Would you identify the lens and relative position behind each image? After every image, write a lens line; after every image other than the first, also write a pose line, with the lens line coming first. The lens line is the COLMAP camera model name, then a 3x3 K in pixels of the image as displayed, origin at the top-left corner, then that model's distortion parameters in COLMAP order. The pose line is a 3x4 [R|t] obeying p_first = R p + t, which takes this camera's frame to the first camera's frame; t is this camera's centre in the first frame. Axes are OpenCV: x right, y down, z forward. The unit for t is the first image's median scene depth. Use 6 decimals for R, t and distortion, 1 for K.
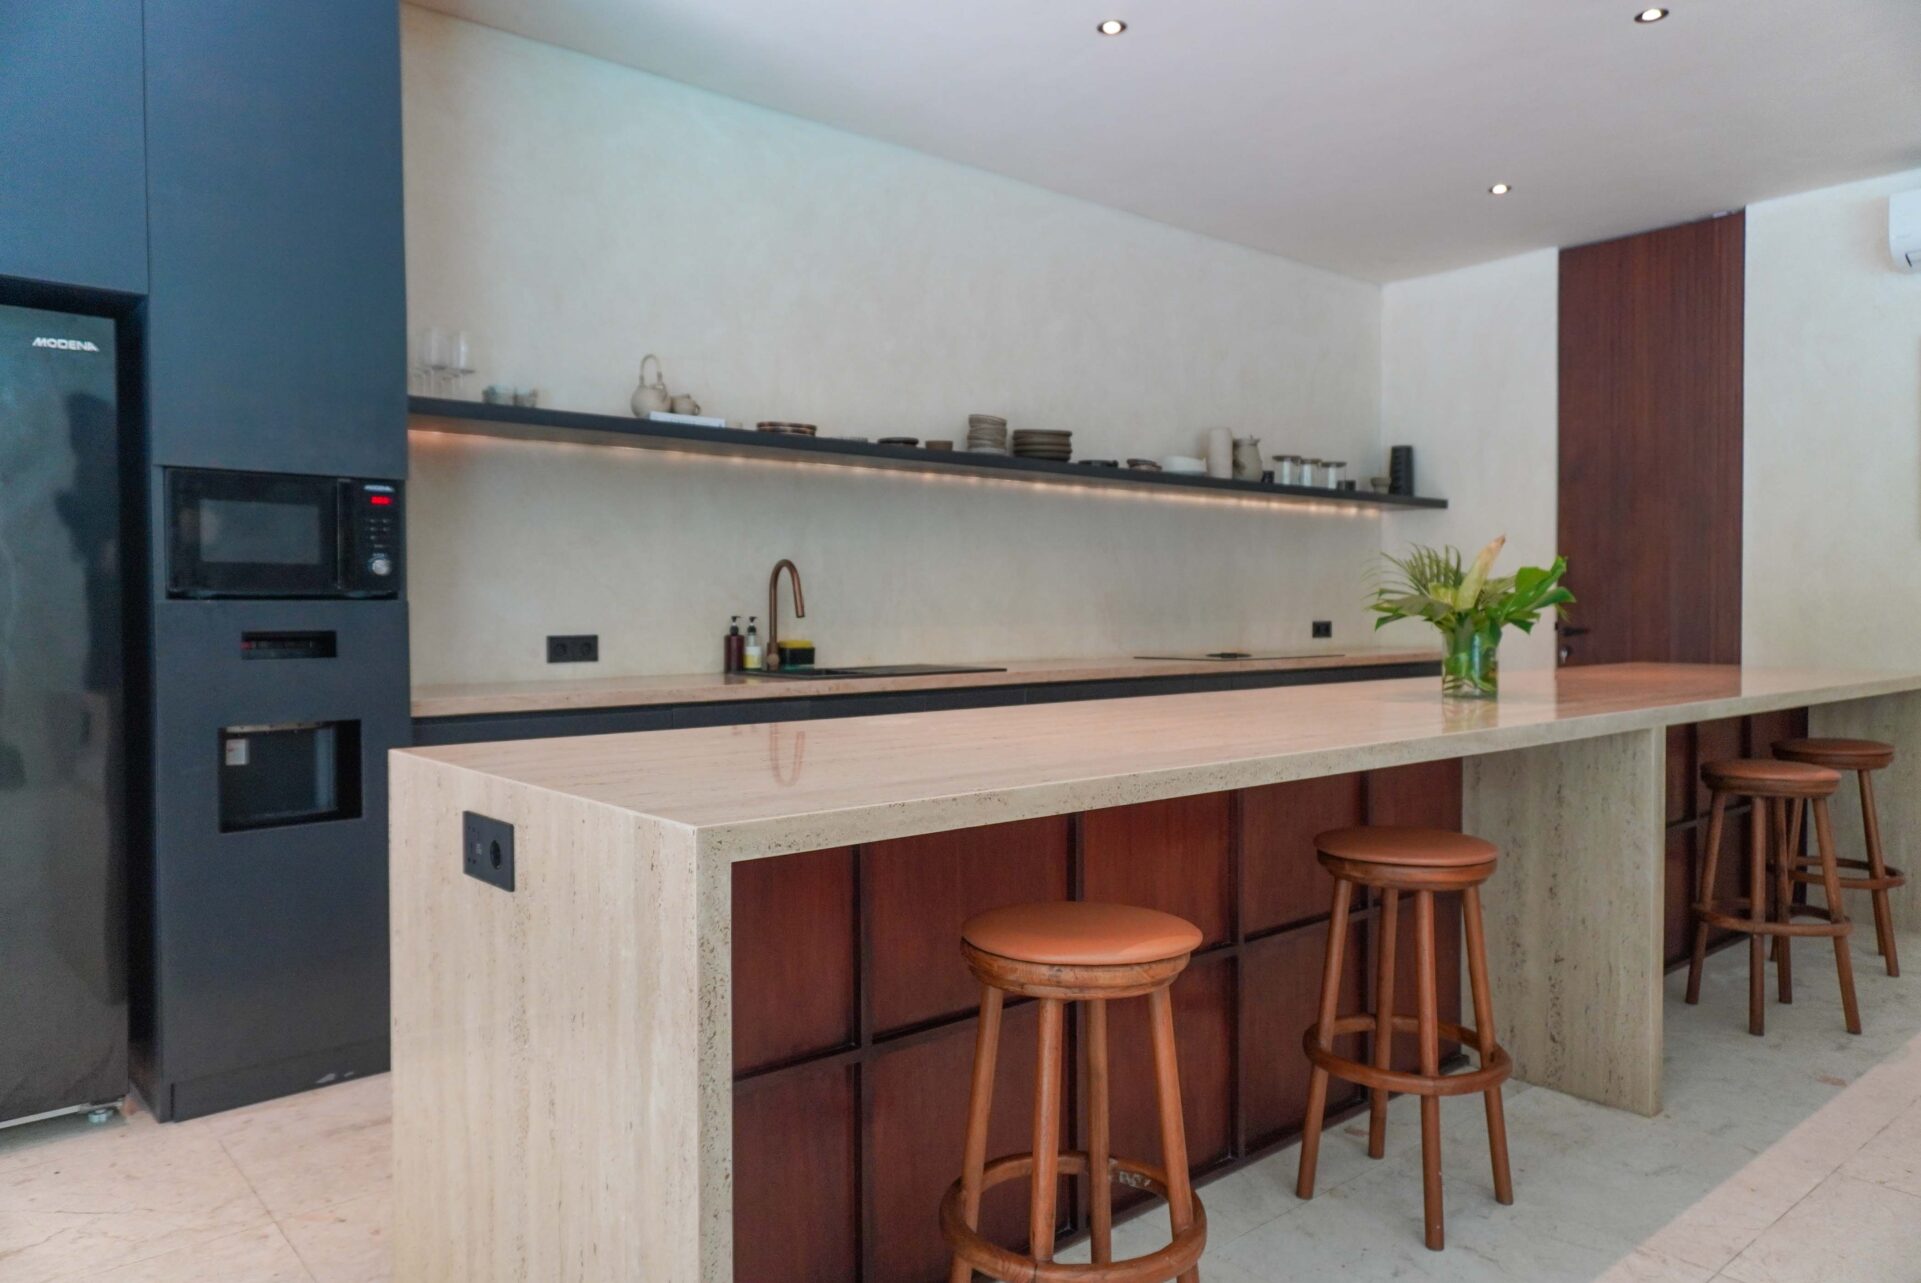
lens RADIAL K [[1292.5, 0, 956.2], [0, 1292.5, 635.6], [0, 0, 1]] dist [0.015077, 0.007085]
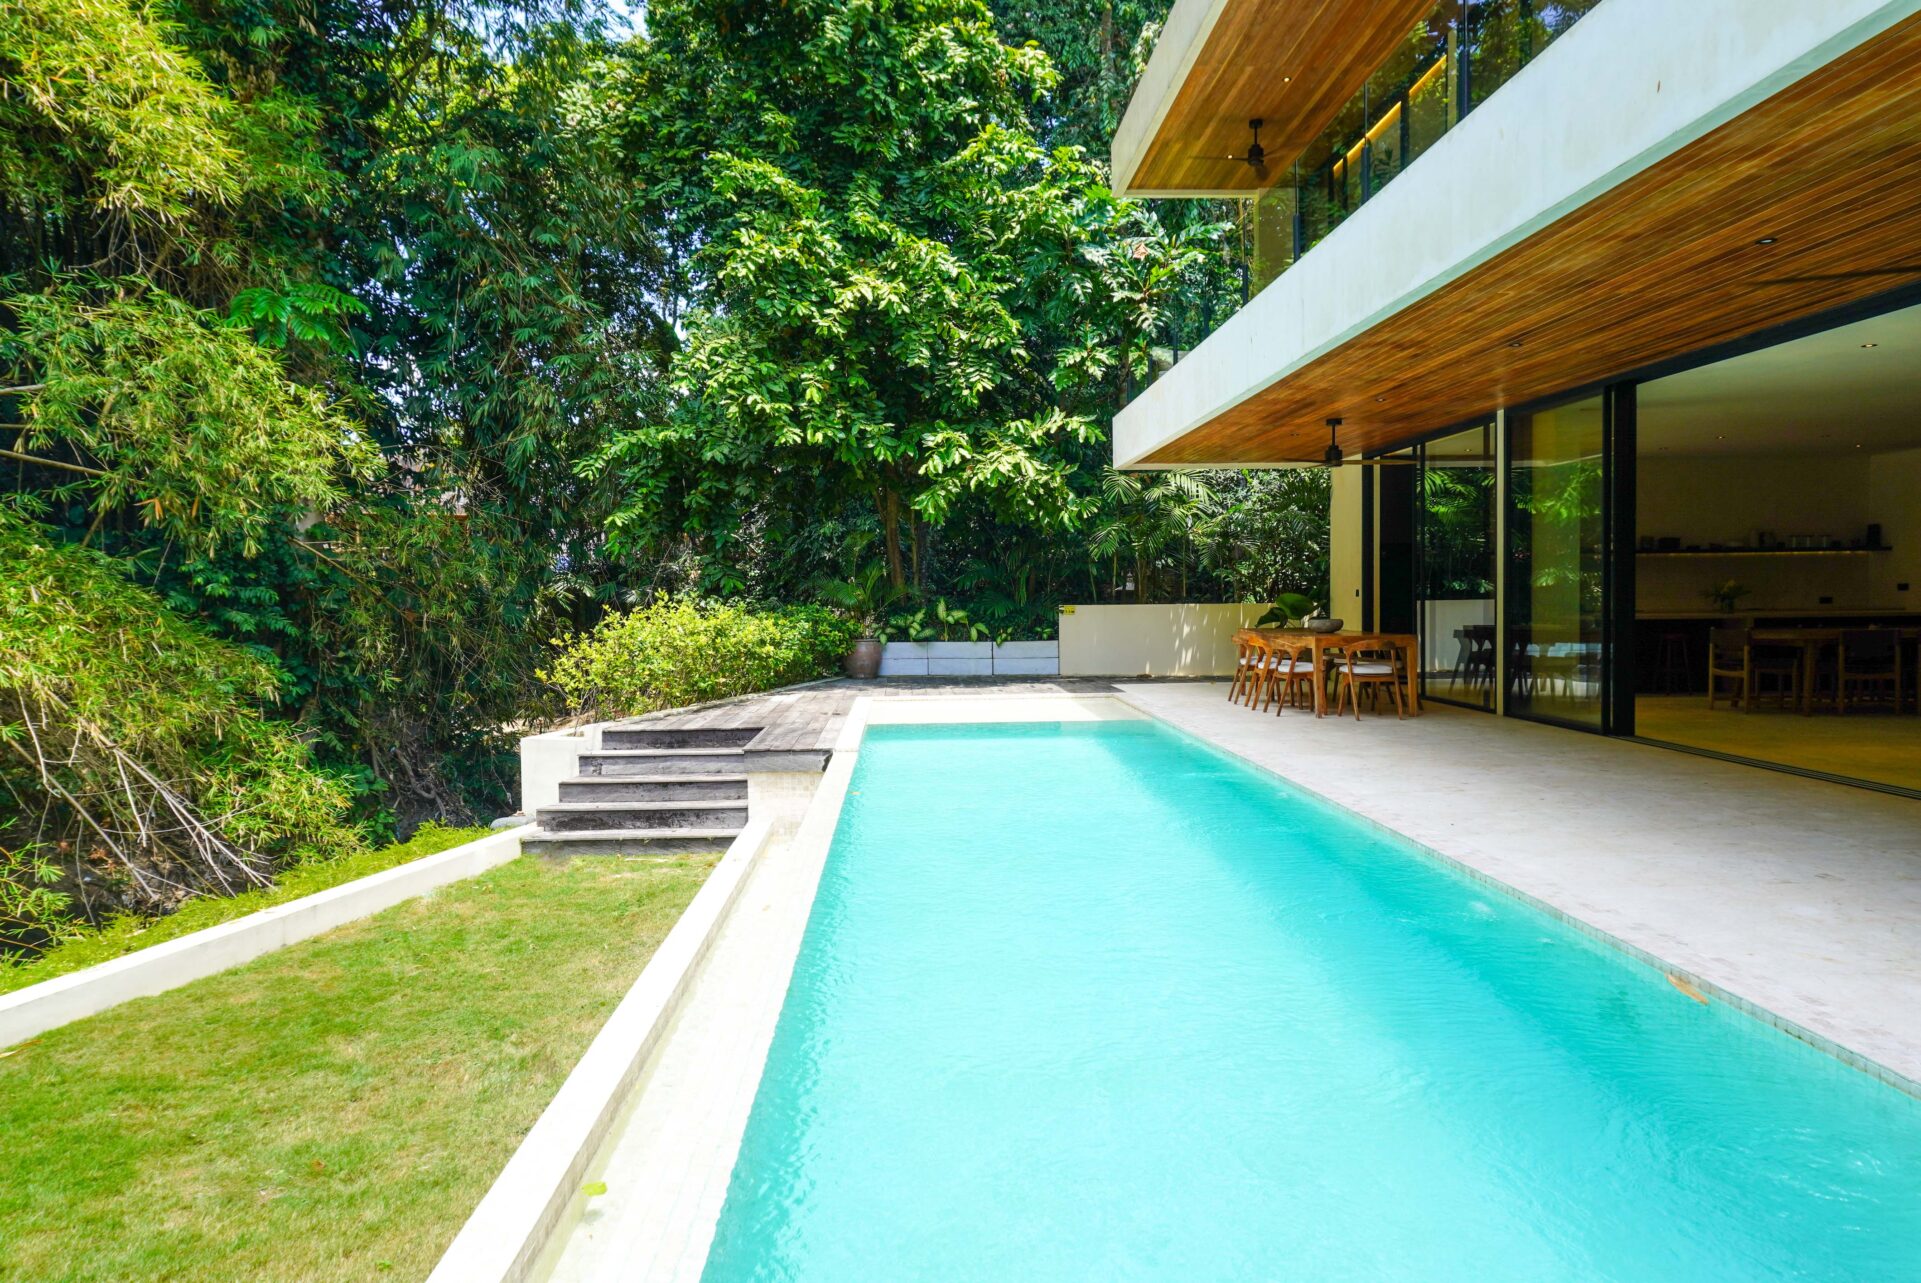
lens RADIAL K [[1292.5, 0, 956.2], [0, 1292.5, 635.6], [0, 0, 1]] dist [0.015077, 0.007085]
pose [[0.804233, 0.015486, -0.594112, 0.553637], [-0.005503, 0.999812, 0.018612, 0.032920], [0.594289, -0.011699, 0.804167, -2.605875]]
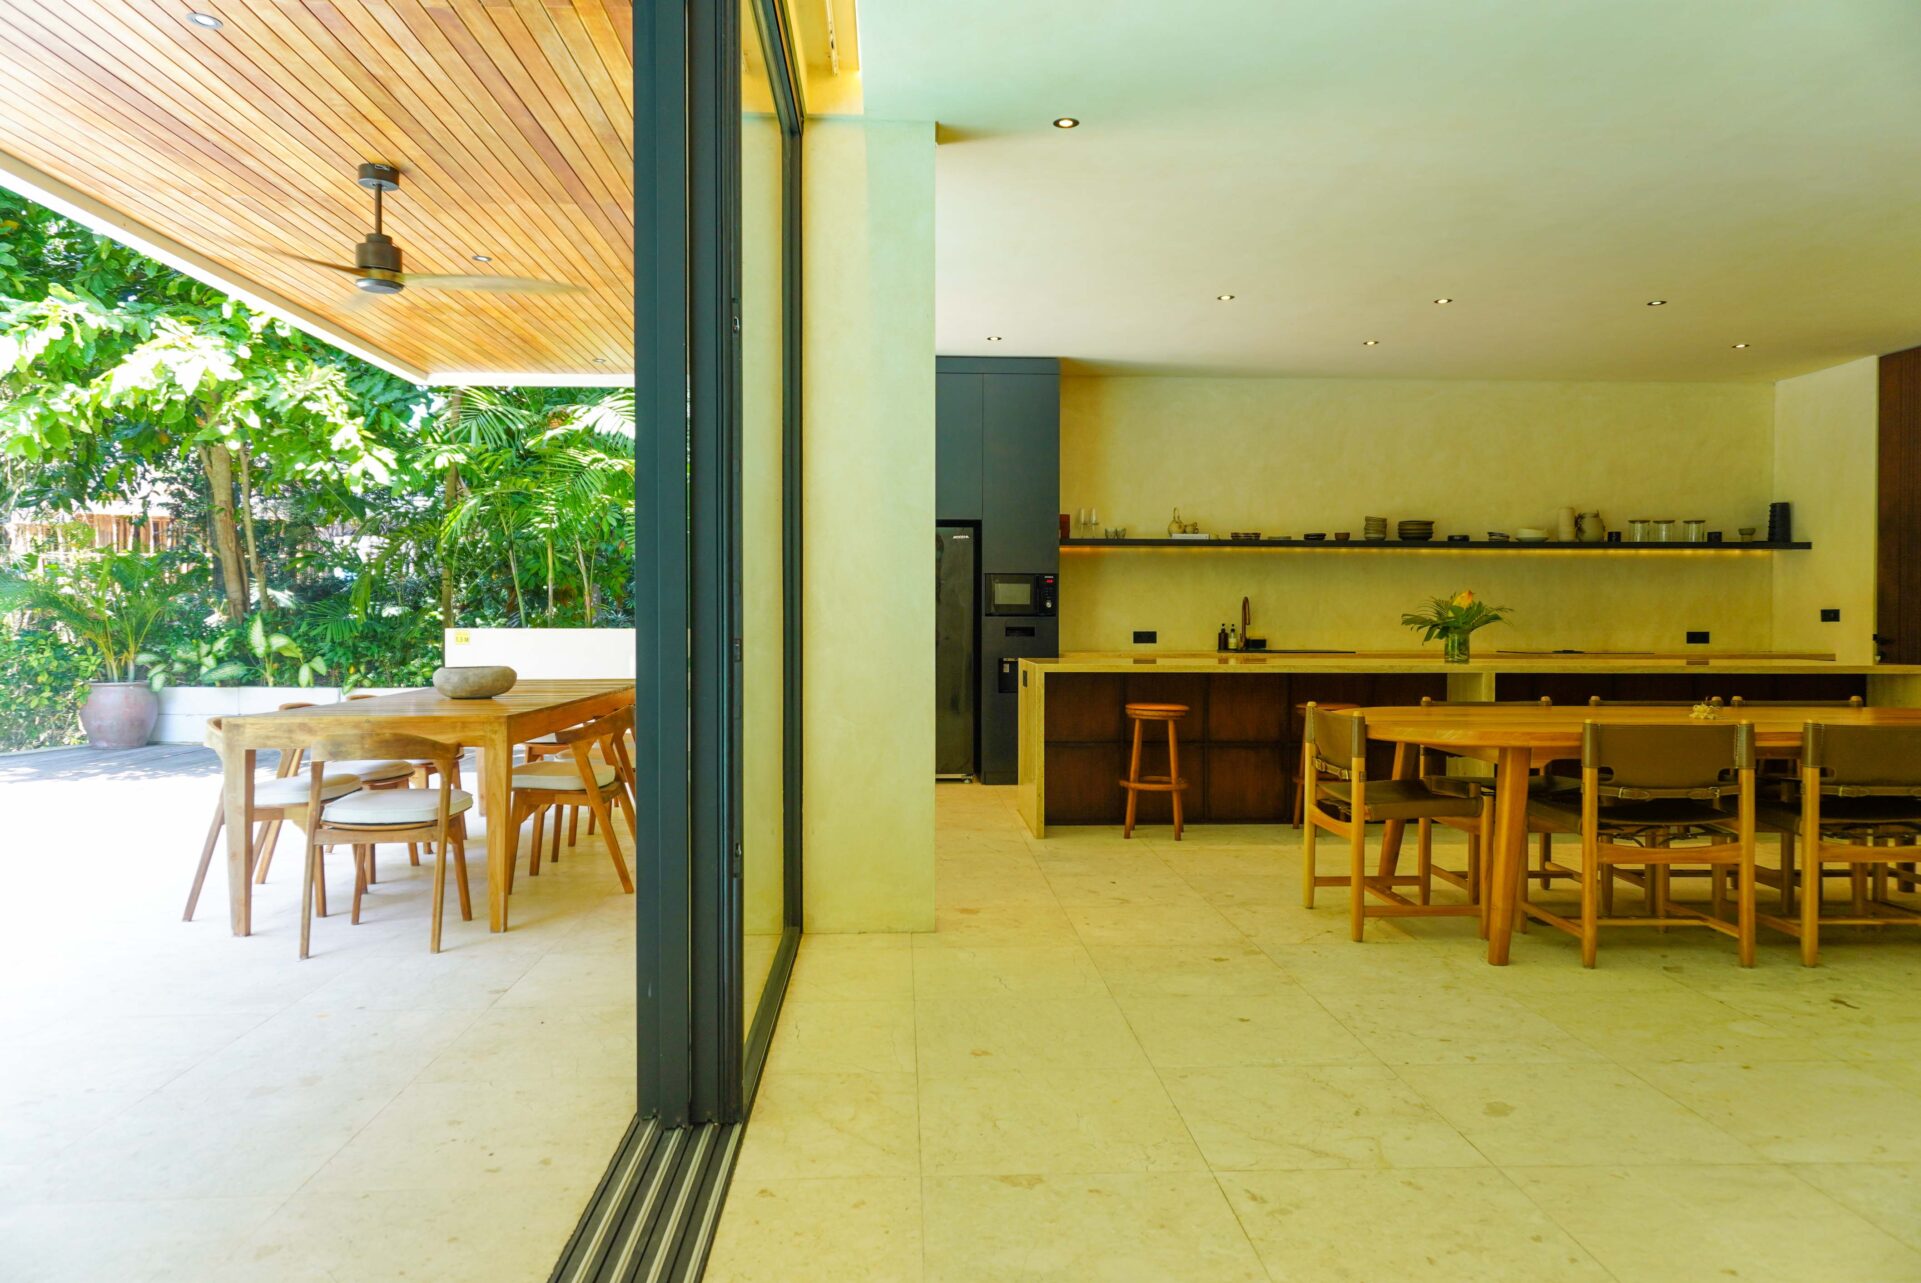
lens RADIAL K [[1266.3, 0, 975.2], [0, 1266.3, 644.7], [0, 0, 1]] dist [0.024586, -0.001197]
pose [[0.808646, 0.018932, -0.587990, 0.601118], [-0.018110, 0.999809, 0.007285, 0.009542], [0.588016, 0.004758, 0.808835, -0.760920]]
